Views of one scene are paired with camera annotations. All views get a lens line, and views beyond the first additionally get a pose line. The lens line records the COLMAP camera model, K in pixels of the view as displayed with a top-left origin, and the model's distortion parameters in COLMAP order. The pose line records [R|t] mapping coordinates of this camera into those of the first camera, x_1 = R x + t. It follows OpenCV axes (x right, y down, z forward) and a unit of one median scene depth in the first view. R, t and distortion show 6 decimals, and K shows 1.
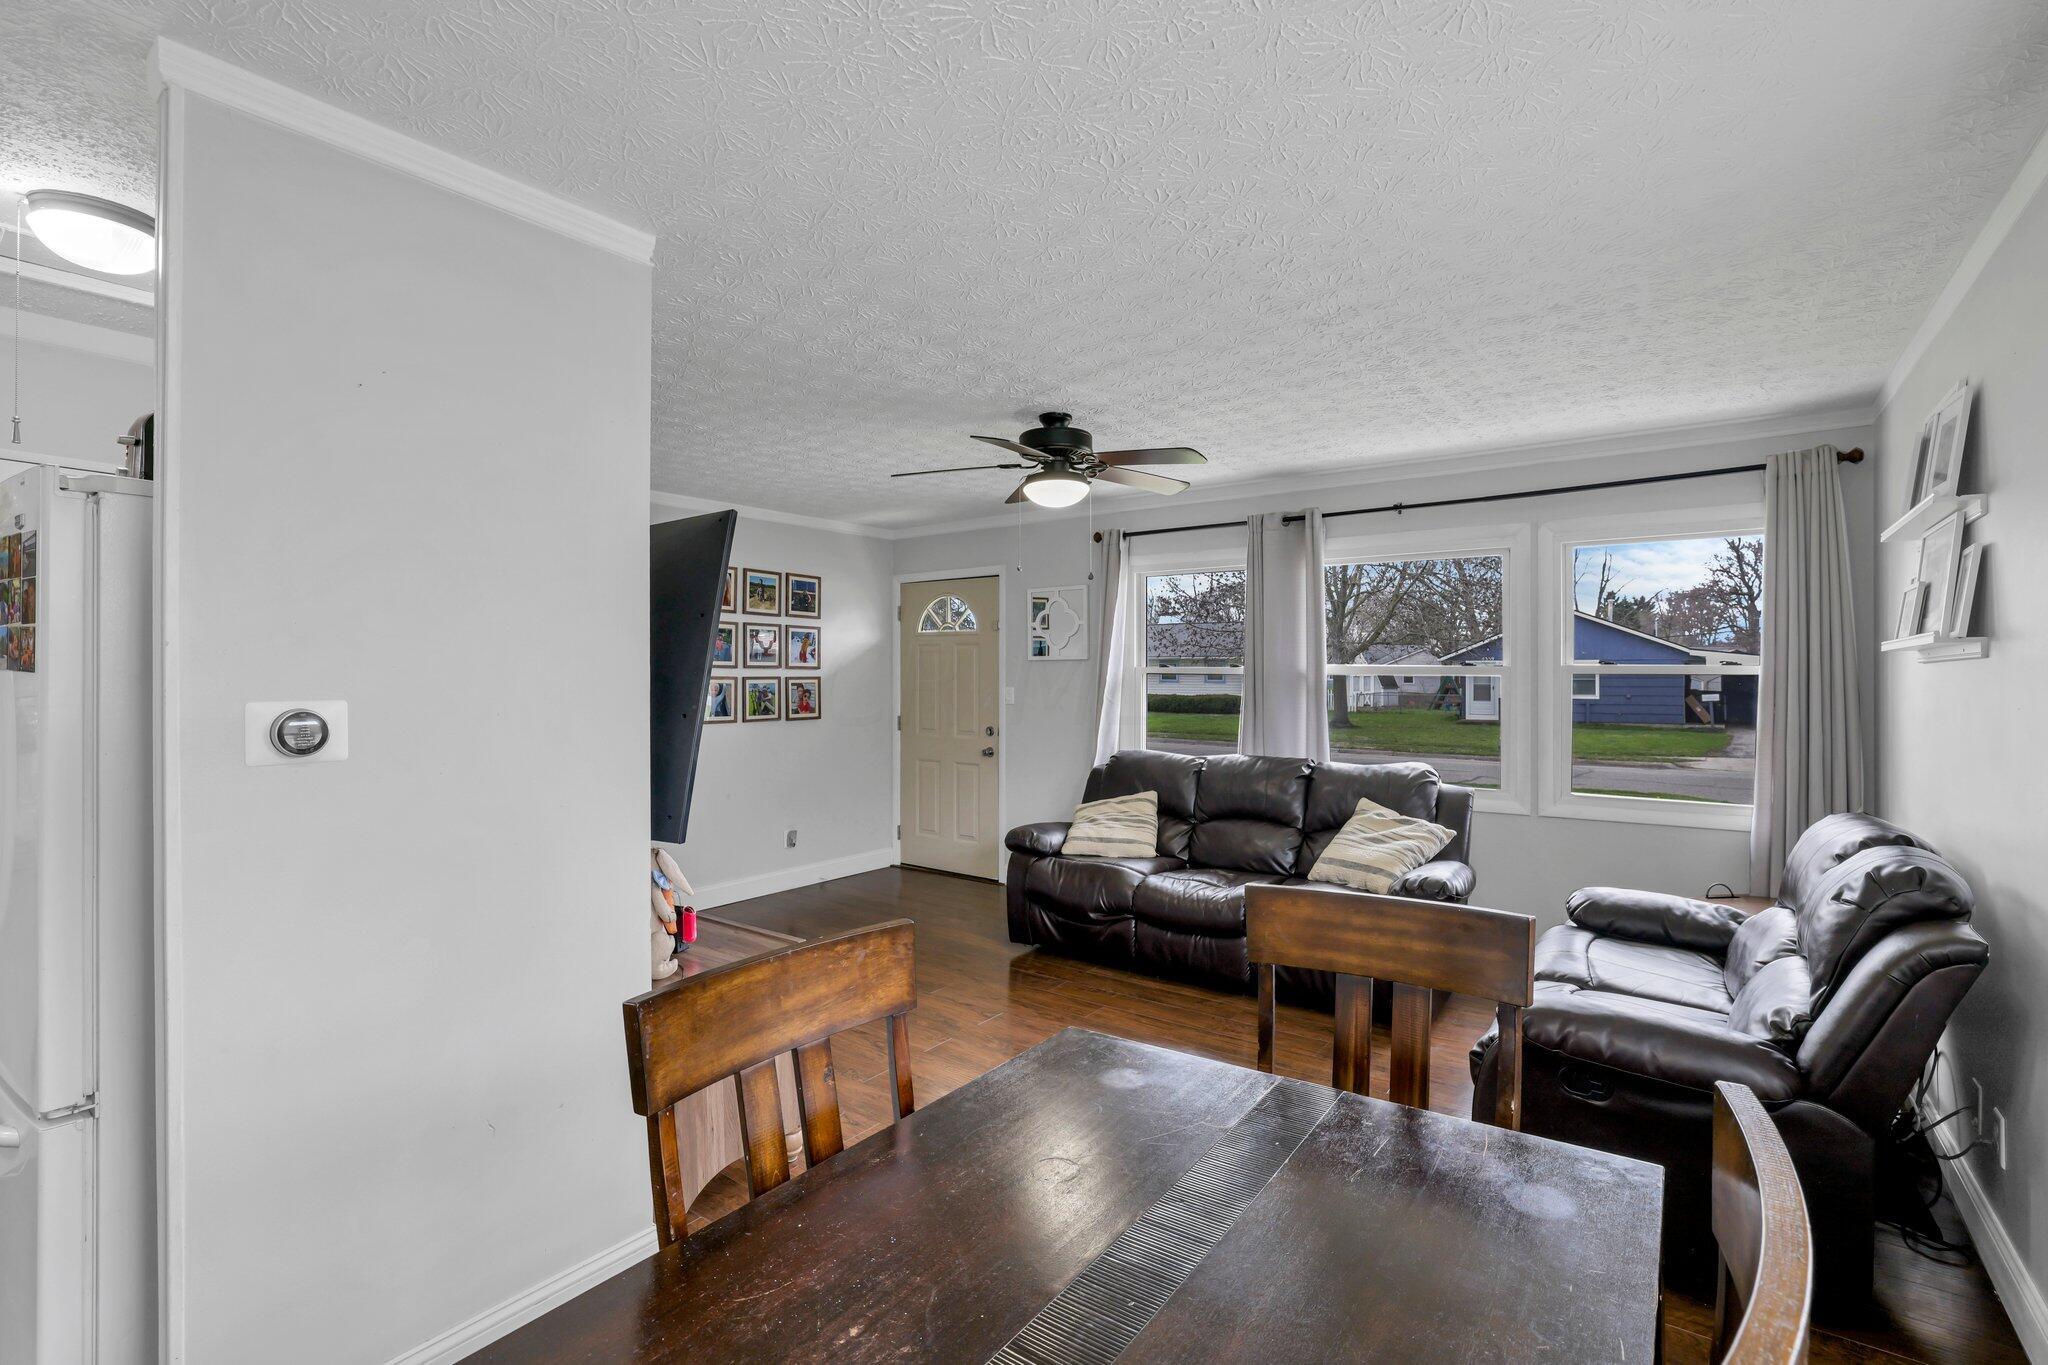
lens RADIAL K [[909.2, 0, 1028.1], [0, 909.2, 682.5], [0, 0, 1]] dist [-0.043202, 0.009410]
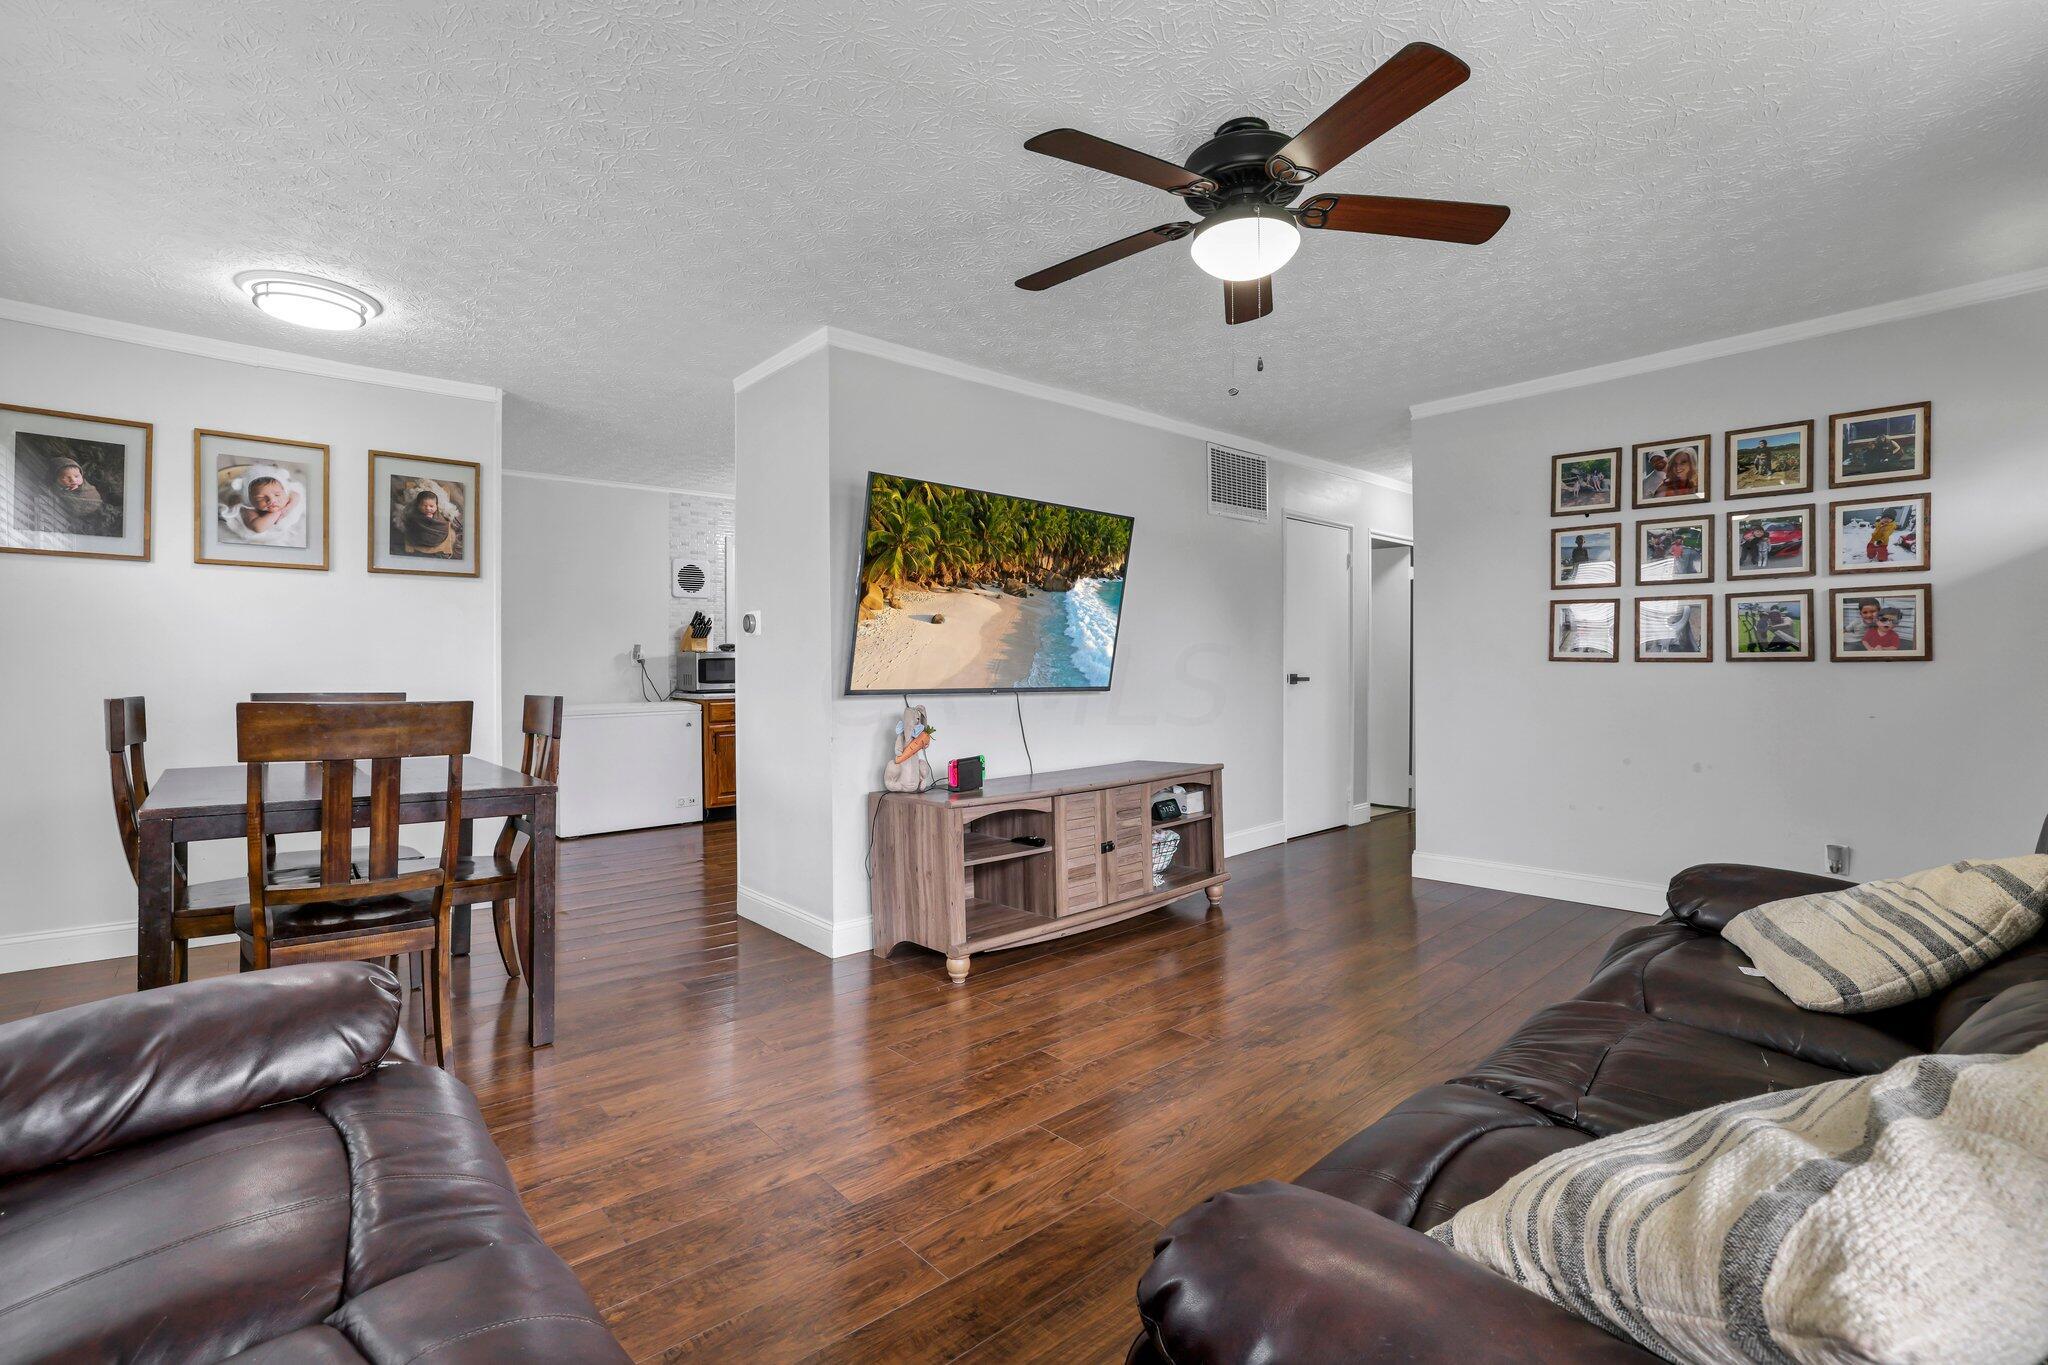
lens RADIAL K [[909.2, 0, 1026.4], [0, 909.2, 683.5], [0, 0, 1]] dist [-0.043202, 0.009410]
pose [[-0.202513, 0.016965, -0.979133, 0.409708], [-0.002041, 0.999840, 0.017746, 0.046522], [0.979277, 0.005592, -0.202446, 0.587374]]
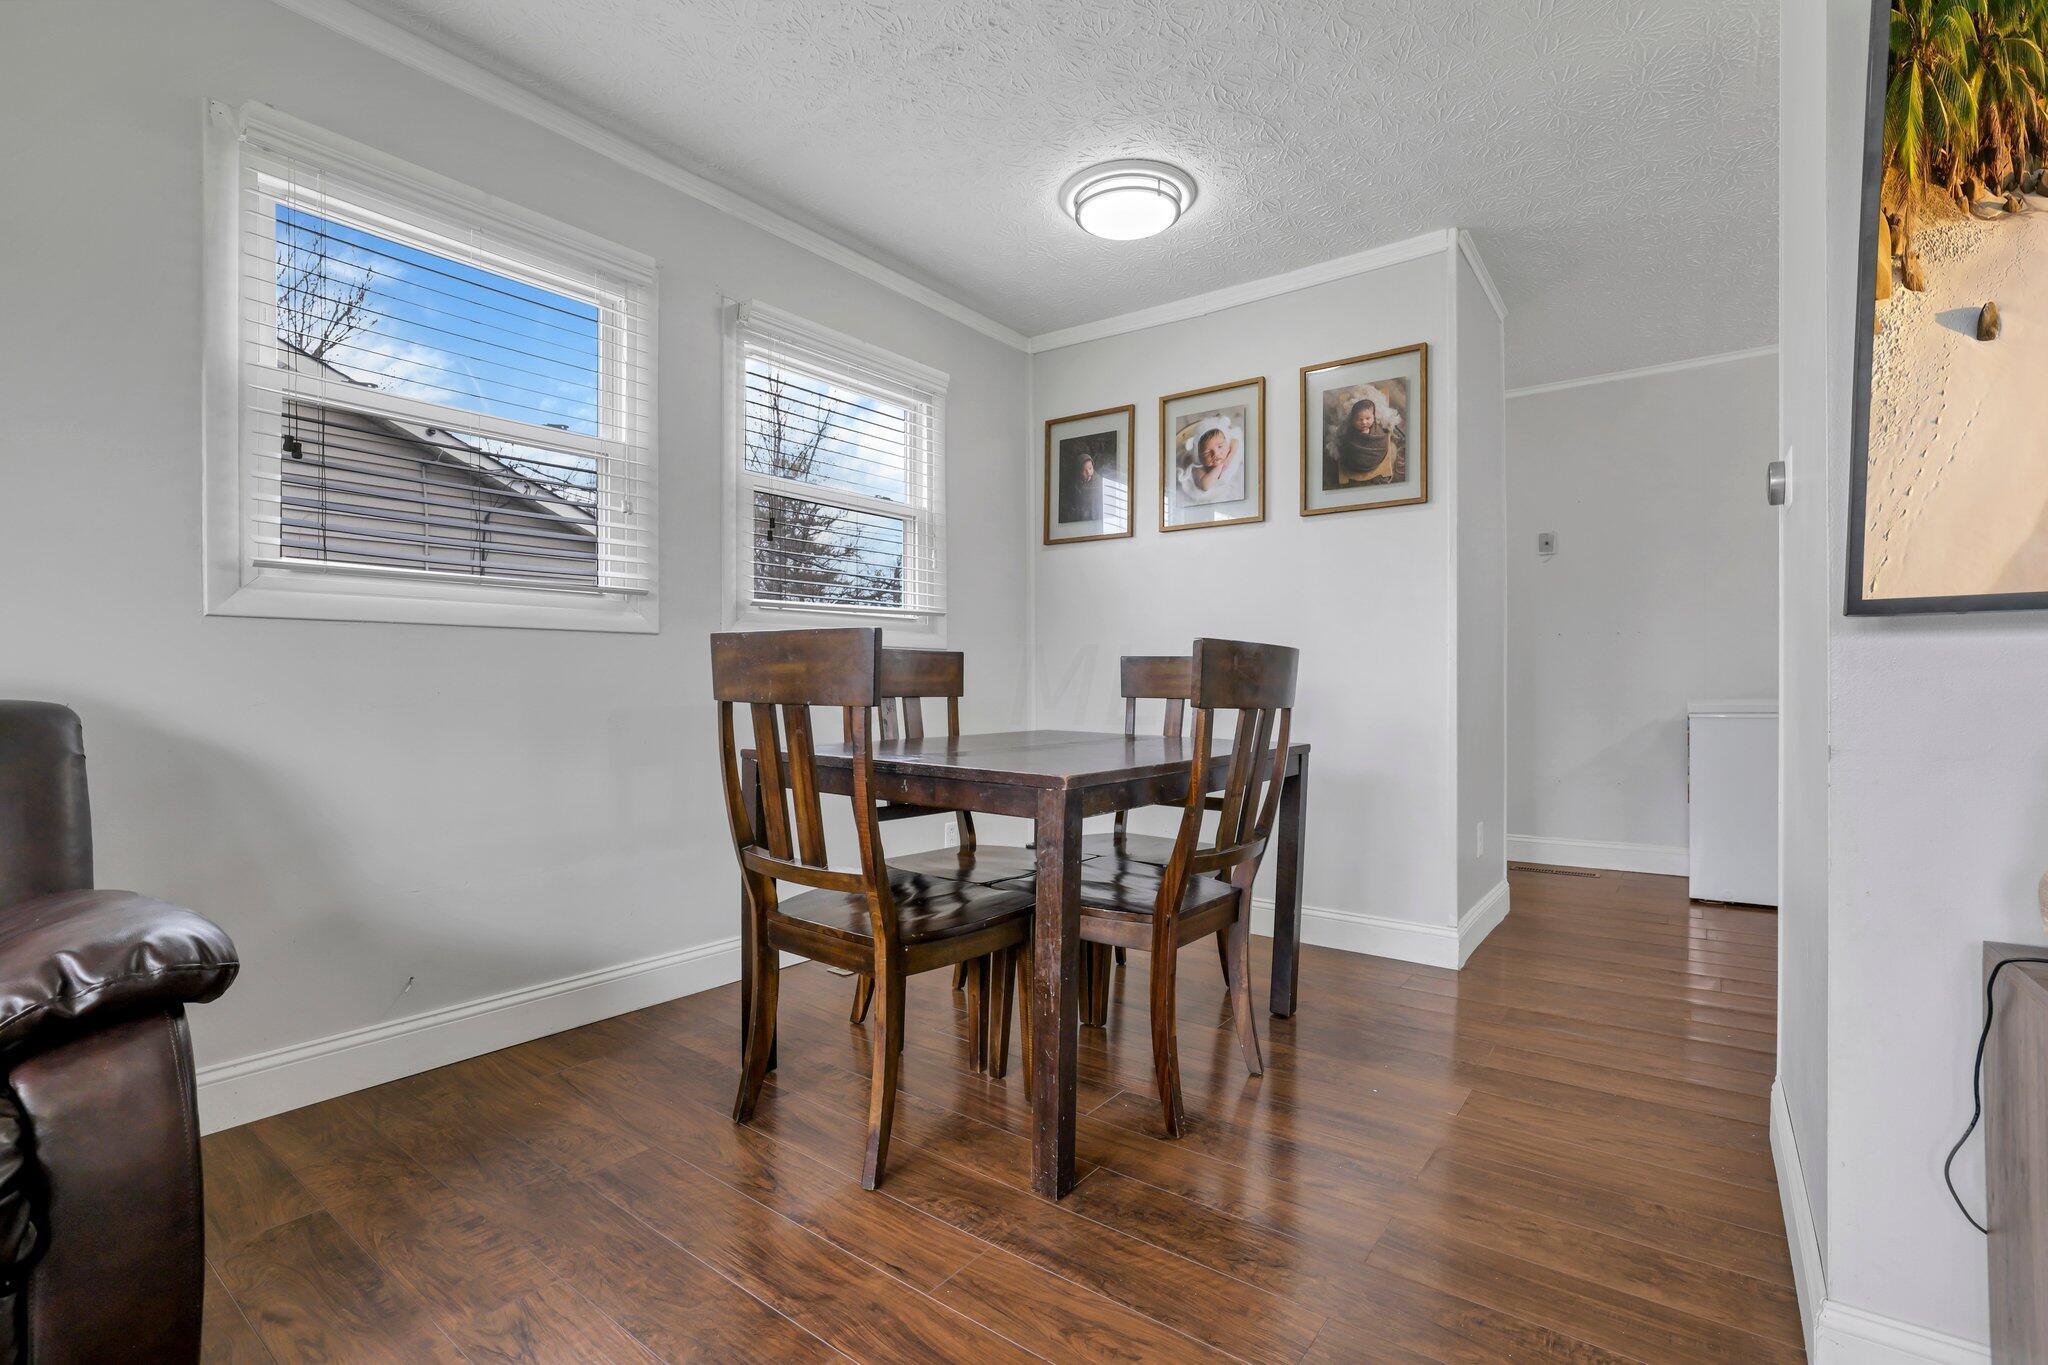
lens RADIAL K [[909.2, 0, 1025.5], [0, 909.2, 685.5], [0, 0, 1]] dist [-0.043202, 0.009410]
pose [[-0.999922, -0.003183, 0.012114, 0.026068], [-0.003102, 0.999973, 0.006619, 0.076516], [-0.012135, 0.006581, -0.999905, 0.531111]]
